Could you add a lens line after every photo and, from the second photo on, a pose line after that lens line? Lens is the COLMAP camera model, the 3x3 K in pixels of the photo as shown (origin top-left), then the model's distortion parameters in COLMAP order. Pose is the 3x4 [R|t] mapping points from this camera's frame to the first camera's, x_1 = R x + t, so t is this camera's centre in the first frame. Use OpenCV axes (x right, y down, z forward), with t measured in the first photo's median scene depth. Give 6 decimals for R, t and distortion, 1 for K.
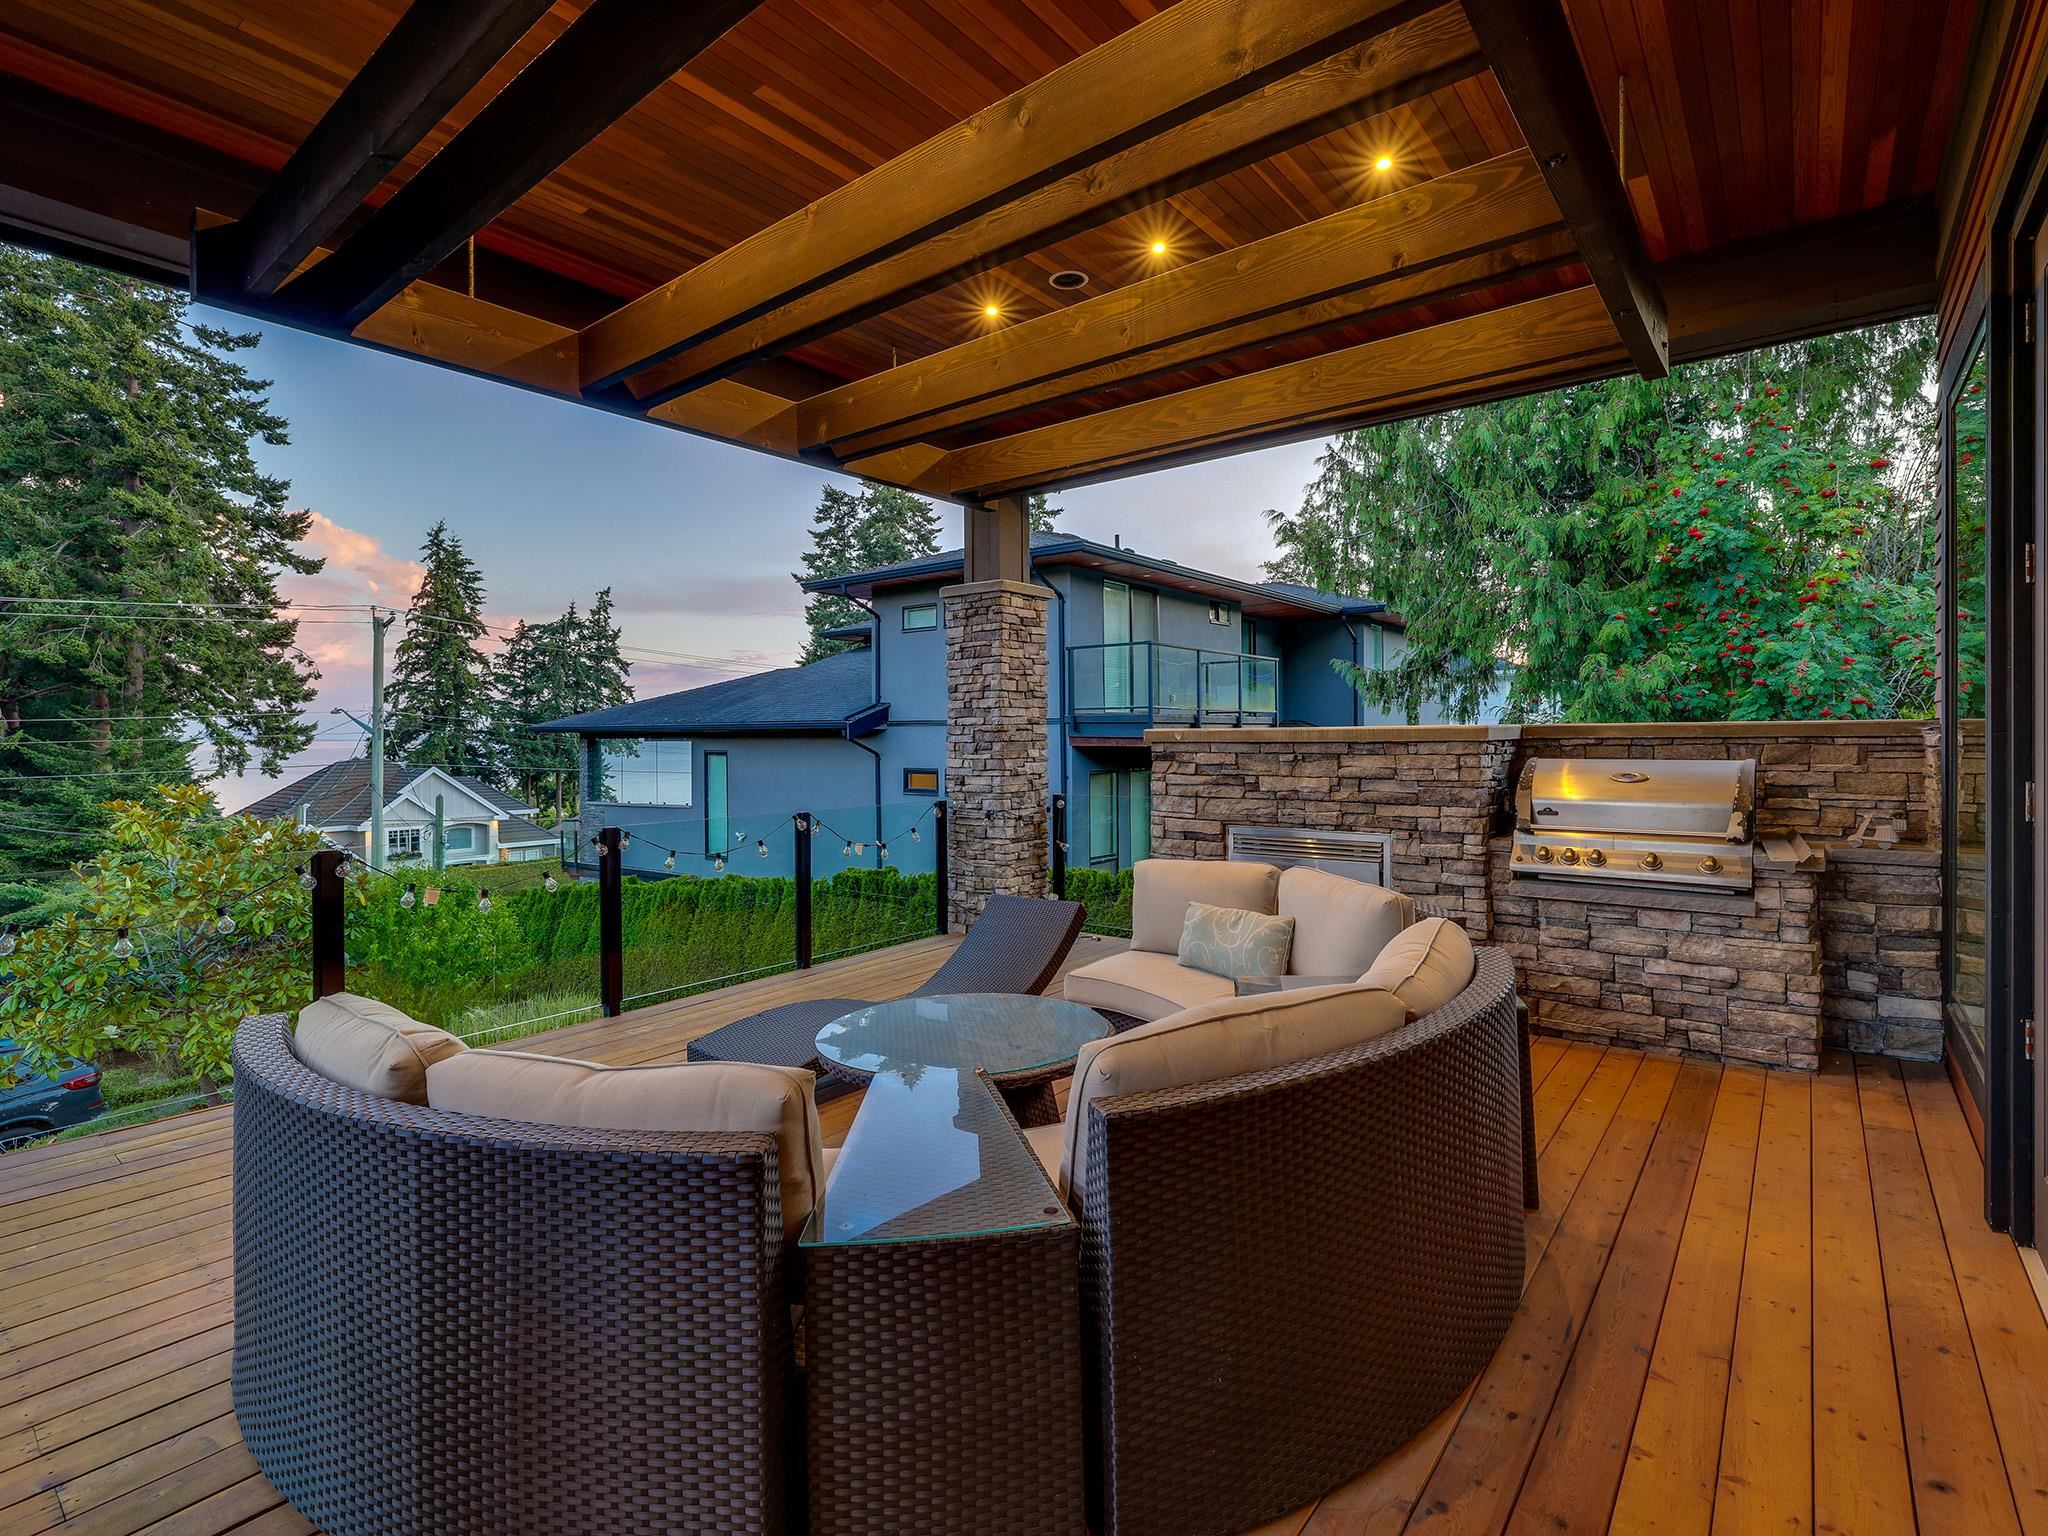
lens RADIAL K [[974.1, 0, 1022.9], [0, 974.1, 745.9], [0, 0, 1]] dist [-0.000315, 0.000182]
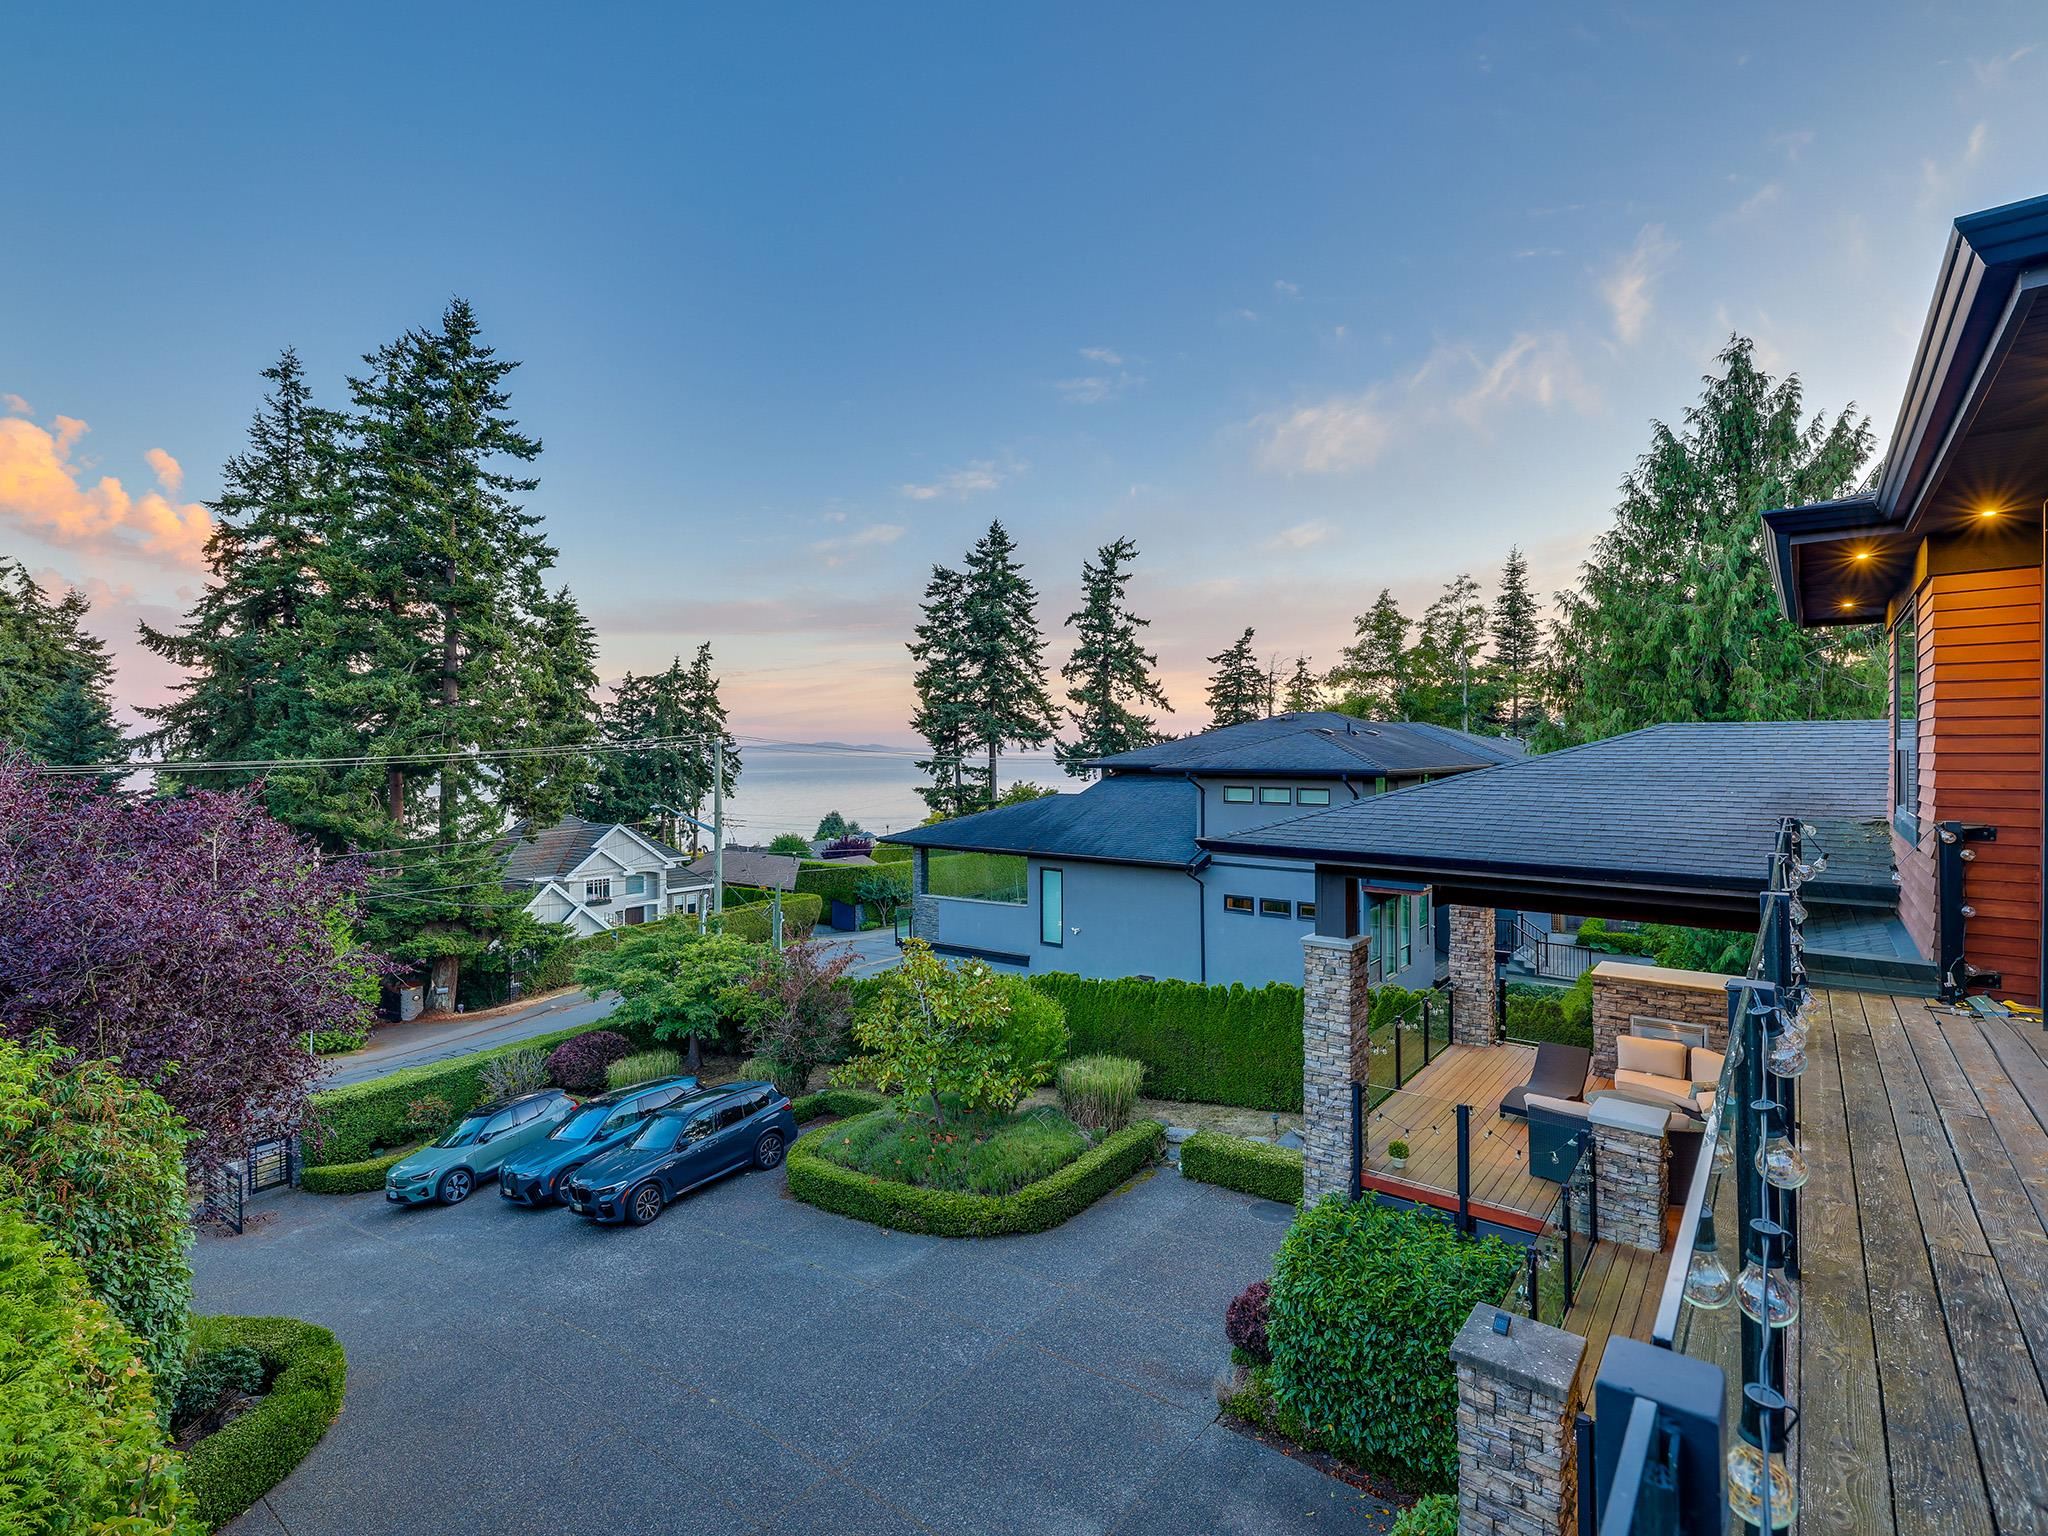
lens RADIAL K [[974.1, 0, 1022.9], [0, 974.1, 745.9], [0, 0, 1]] dist [-0.000315, 0.000182]
pose [[0.999996, 0.002818, 0.000423, -0.102097], [-0.002811, 0.999888, -0.014675, -0.042820], [-0.000464, 0.014674, 0.999892, -0.115389]]
